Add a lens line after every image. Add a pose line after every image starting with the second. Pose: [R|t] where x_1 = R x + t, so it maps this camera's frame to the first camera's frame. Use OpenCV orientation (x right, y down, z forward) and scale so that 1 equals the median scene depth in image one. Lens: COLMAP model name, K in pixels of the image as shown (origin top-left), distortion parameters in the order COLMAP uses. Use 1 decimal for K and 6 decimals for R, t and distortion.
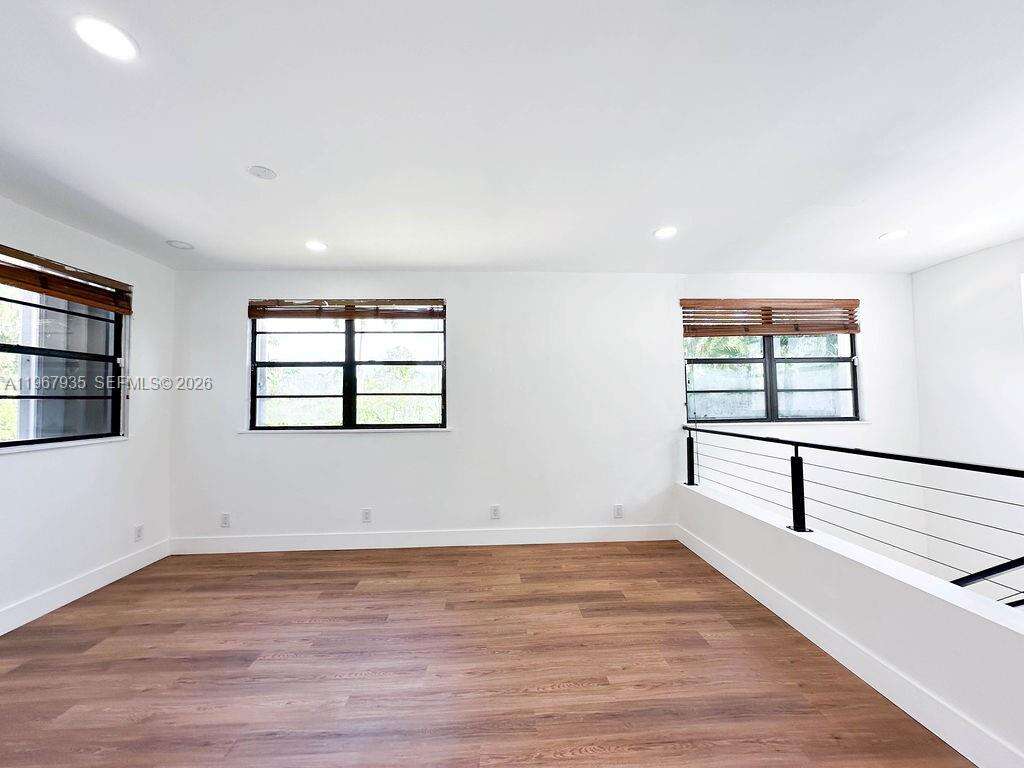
lens RADIAL K [[413.0, 0, 512.7], [0, 413.0, 382.6], [0, 0, 1]] dist [-0.000235, 0.000048]
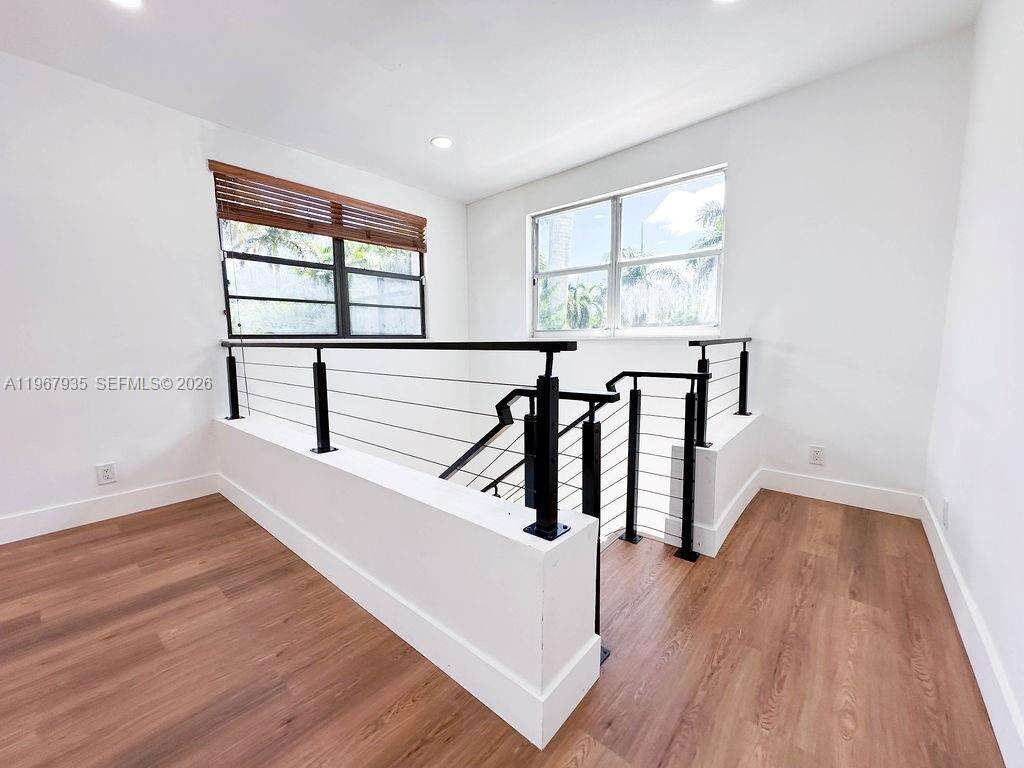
lens RADIAL K [[413.0, 0, 511.3], [0, 413.0, 383.5], [0, 0, 1]] dist [-0.000235, 0.000048]
pose [[0.687841, -0.070841, 0.722397, 0.234870], [-0.033594, 0.991053, 0.129174, 0.067281], [-0.725084, -0.113119, 0.679307, 0.119981]]
